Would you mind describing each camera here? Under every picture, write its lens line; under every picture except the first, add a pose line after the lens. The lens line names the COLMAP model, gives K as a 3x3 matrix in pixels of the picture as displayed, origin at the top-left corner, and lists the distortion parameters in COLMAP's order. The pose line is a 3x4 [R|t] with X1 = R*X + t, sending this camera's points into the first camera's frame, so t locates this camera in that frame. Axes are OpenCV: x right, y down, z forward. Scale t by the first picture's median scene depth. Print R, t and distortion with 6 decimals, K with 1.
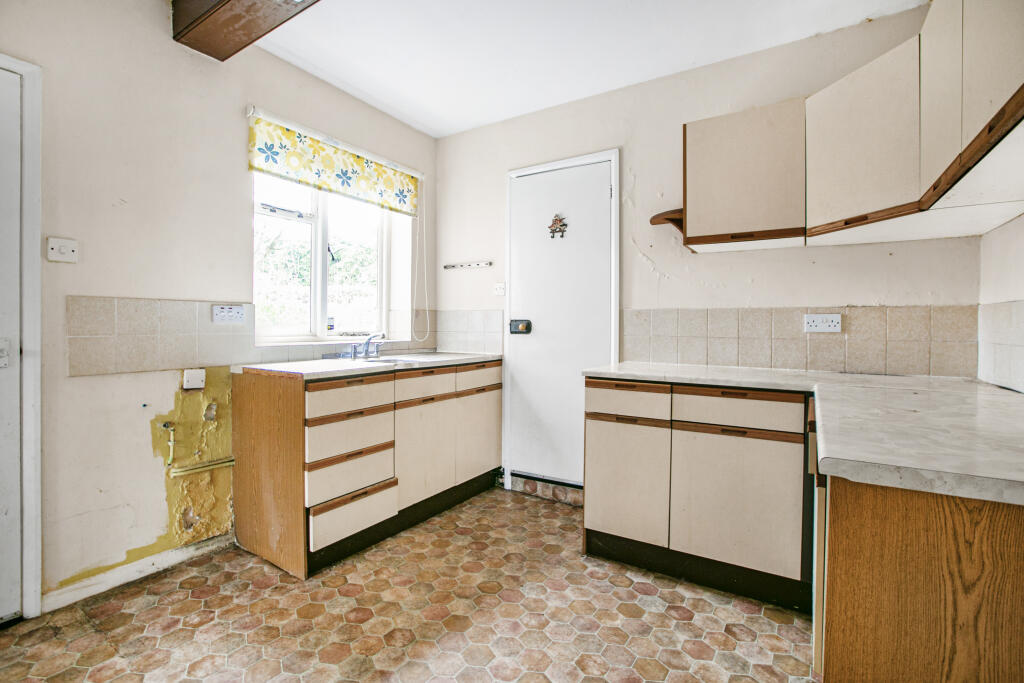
lens RADIAL K [[470.9, 0, 508.7], [0, 470.9, 341.5], [0, 0, 1]] dist [-0.031816, -0.000462]
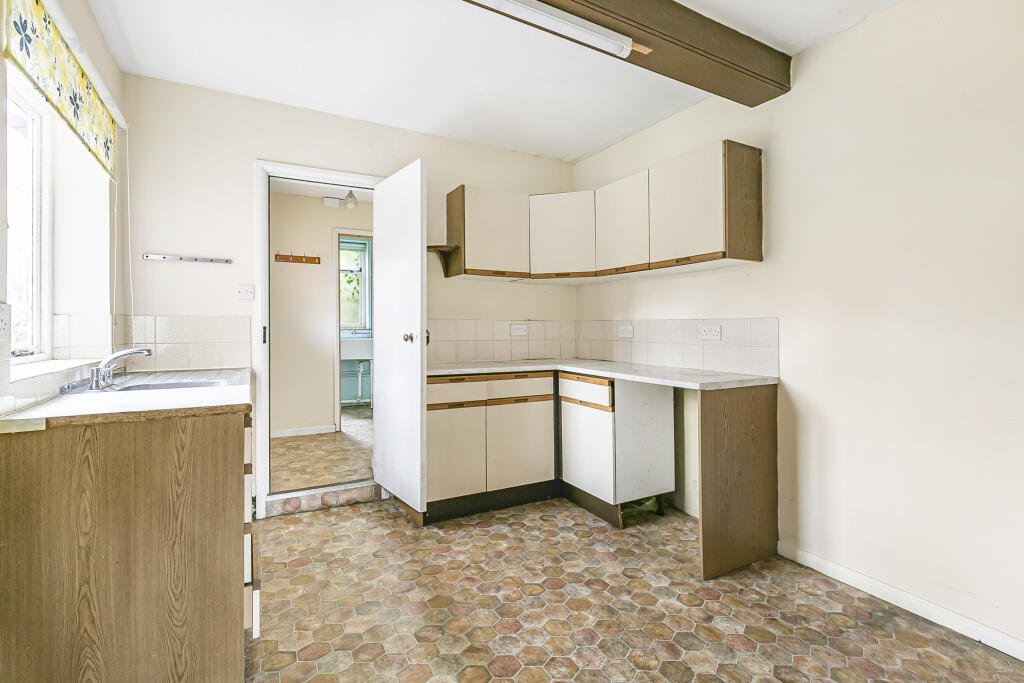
lens RADIAL K [[470.9, 0, 508.7], [0, 470.9, 330.8], [0, 0, 1]] dist [-0.031816, -0.000462]
pose [[0.468198, -0.010496, 0.883561, -0.898638], [0.030130, 0.999538, -0.004092, -0.032888], [-0.883110, 0.028537, 0.468298, 0.275204]]
